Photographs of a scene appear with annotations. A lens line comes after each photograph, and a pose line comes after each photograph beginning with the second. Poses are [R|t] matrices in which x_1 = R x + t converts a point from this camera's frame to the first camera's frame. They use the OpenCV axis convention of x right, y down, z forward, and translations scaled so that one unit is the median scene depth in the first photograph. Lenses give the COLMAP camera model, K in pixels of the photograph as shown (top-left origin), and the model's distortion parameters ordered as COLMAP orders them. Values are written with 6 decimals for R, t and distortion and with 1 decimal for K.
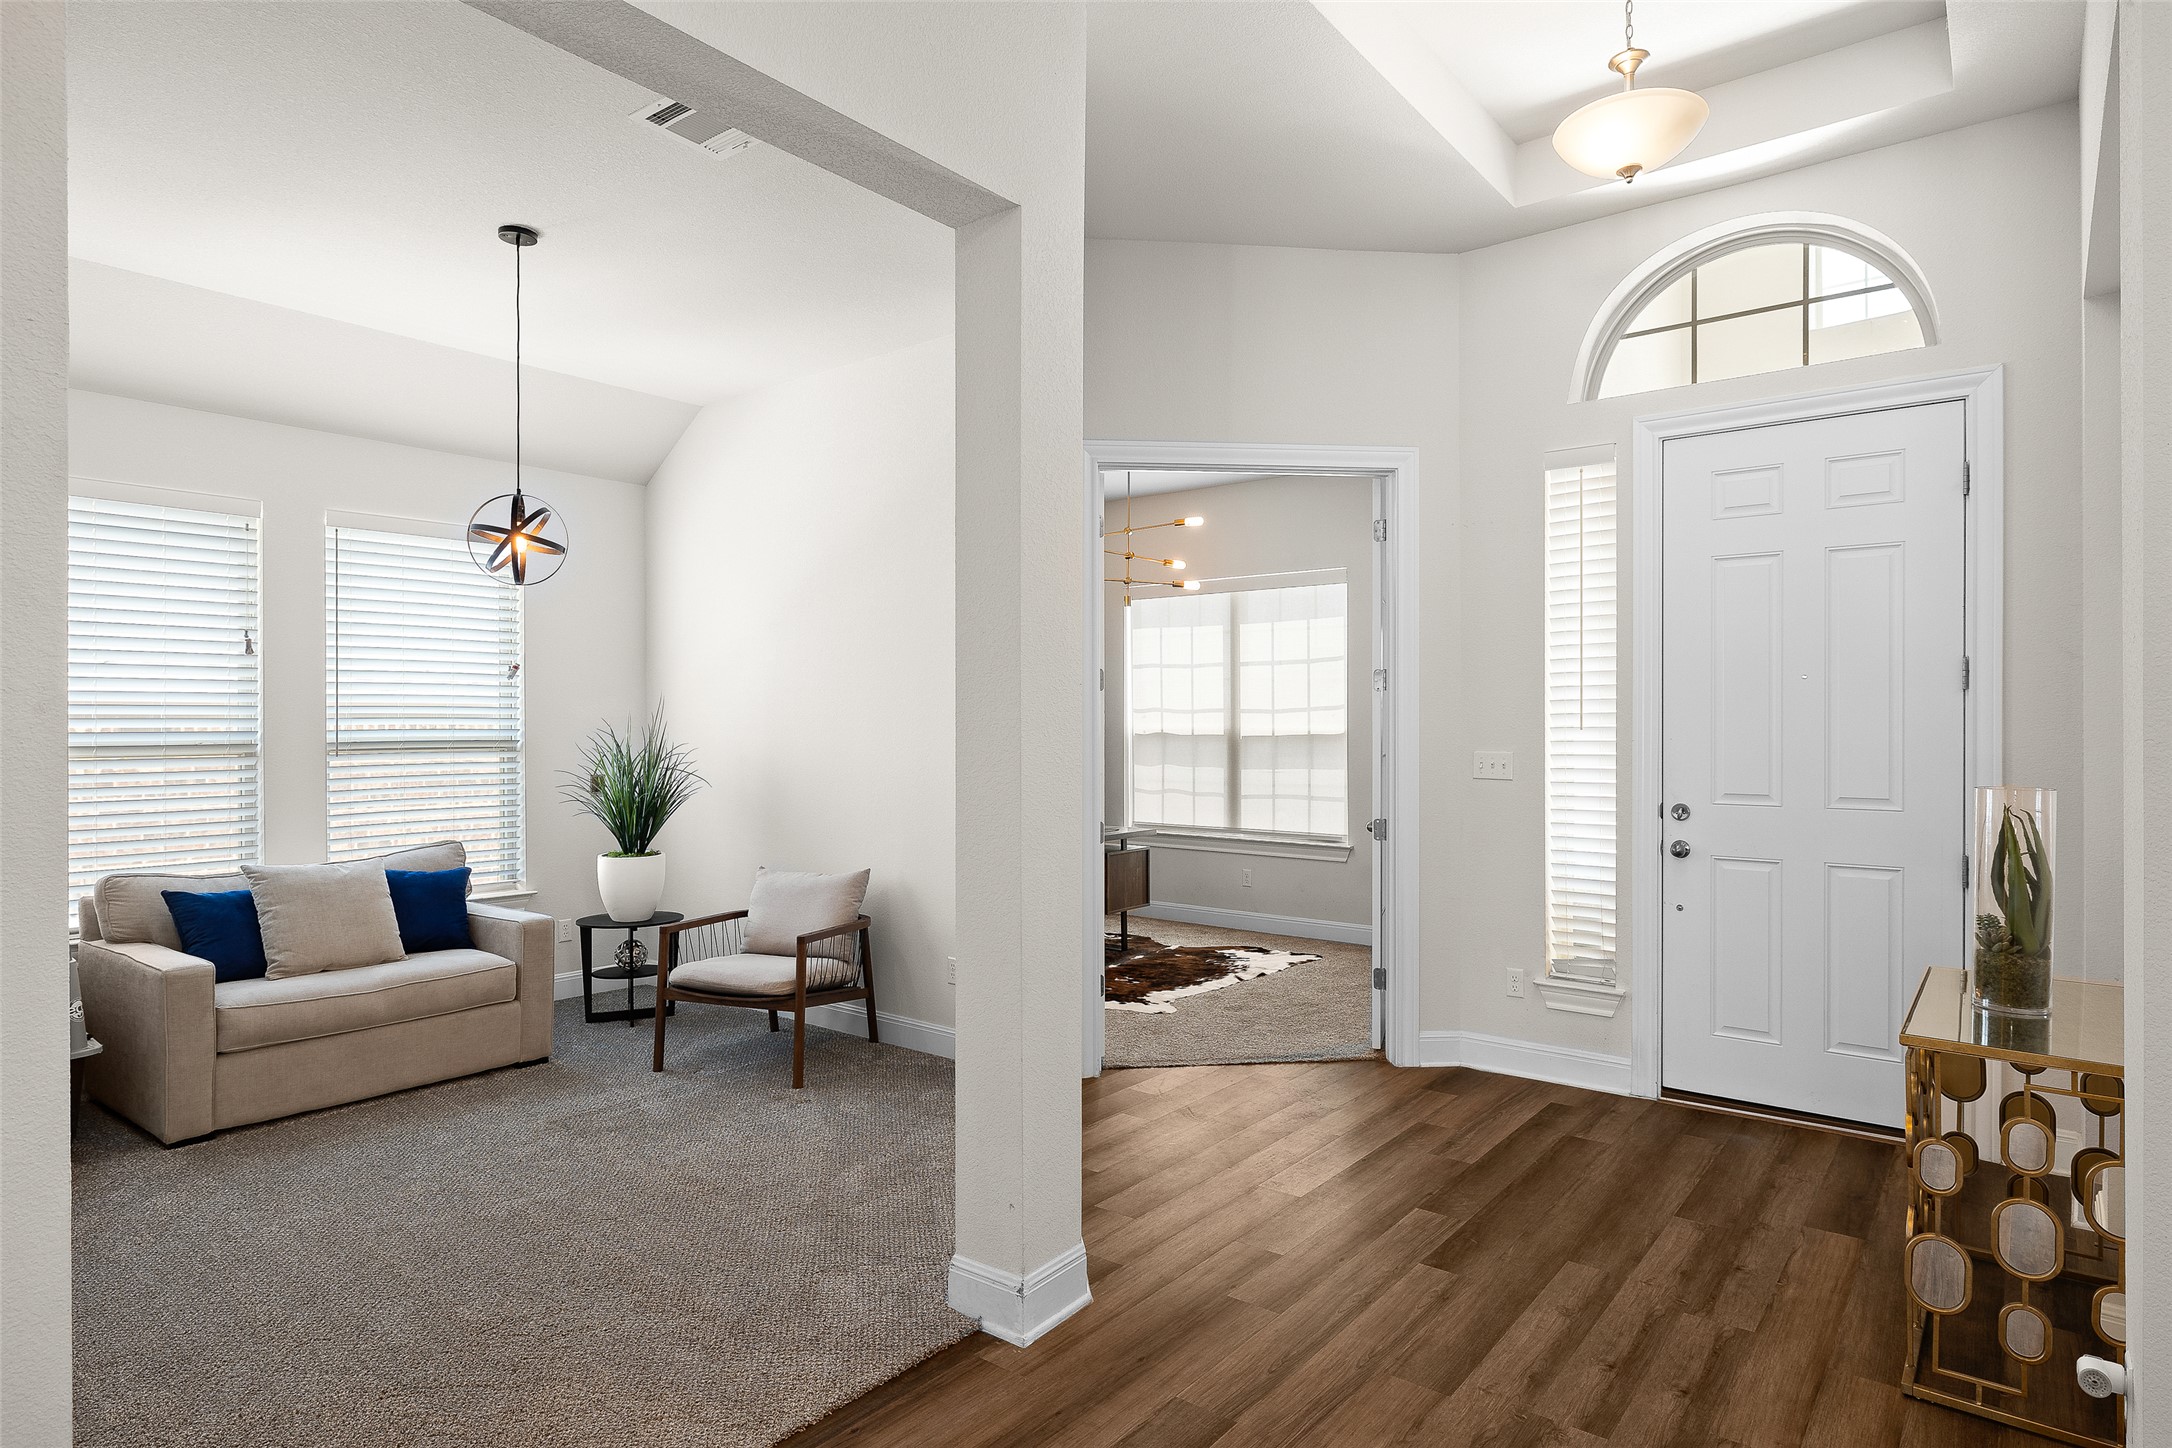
lens RADIAL K [[1164.8, 0, 1086.0], [0, 1164.8, 727.2], [0, 0, 1]] dist [0.001119, -0.003748]
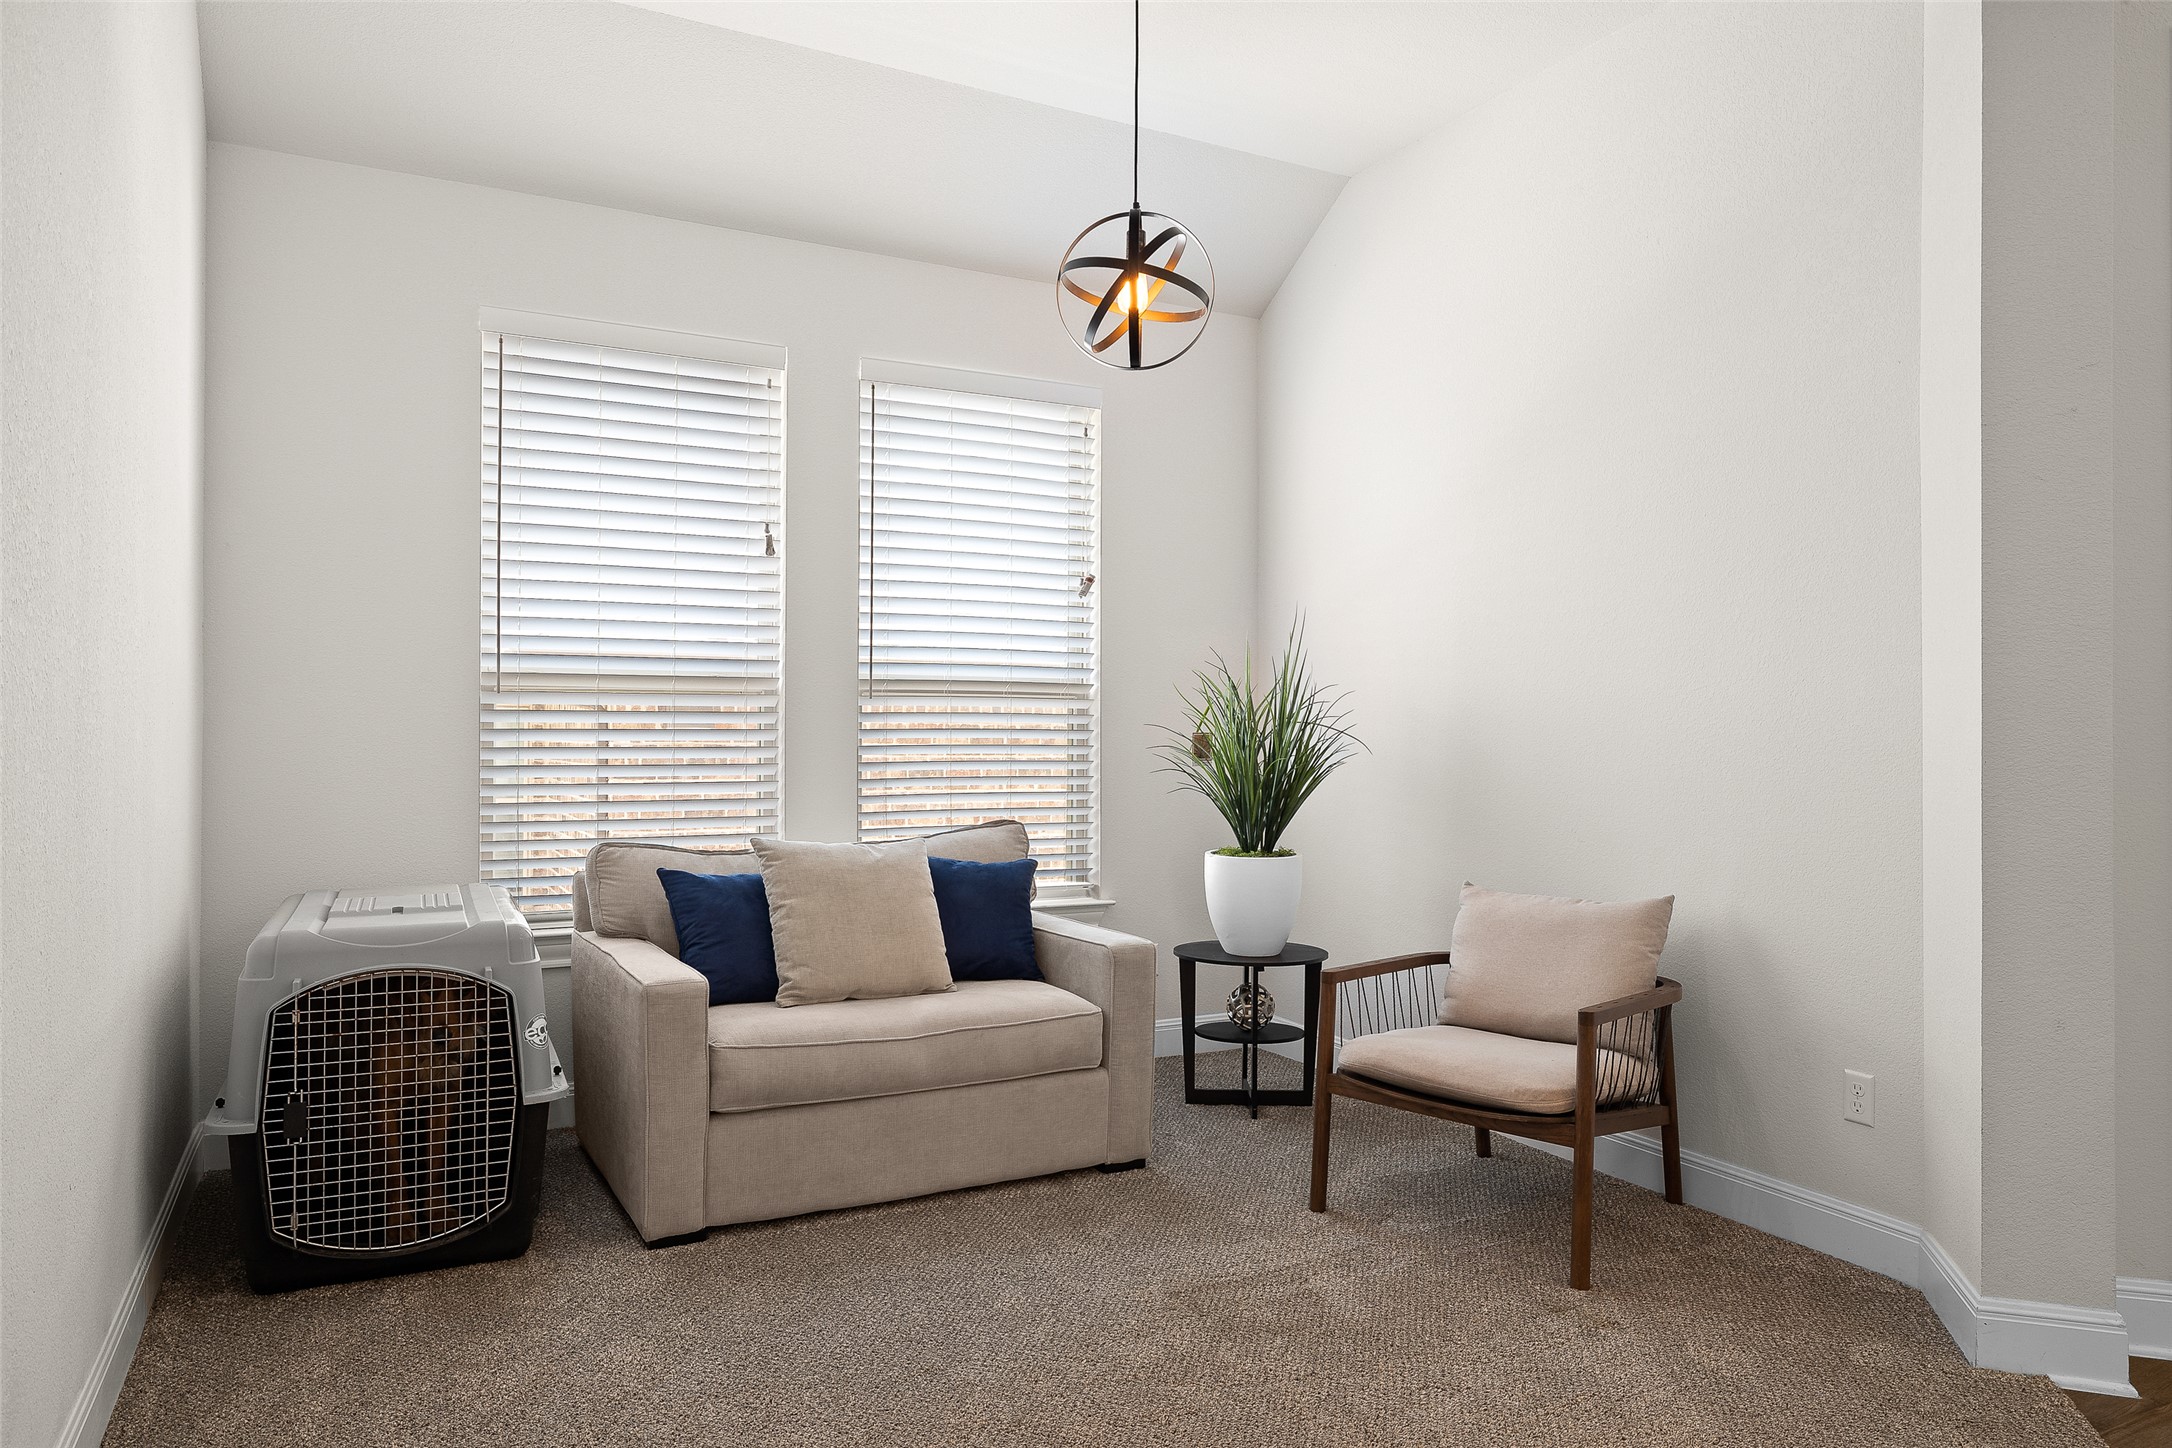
lens RADIAL K [[1402.6, 0, 1095.2], [0, 1402.6, 729.1], [0, 0, 1]] dist [-0.000817, 0.002827]
pose [[0.913648, 0.008553, -0.406415, -0.168060], [-0.008480, 0.999962, 0.001980, 0.043014], [0.406417, 0.001638, 0.913686, 0.271394]]
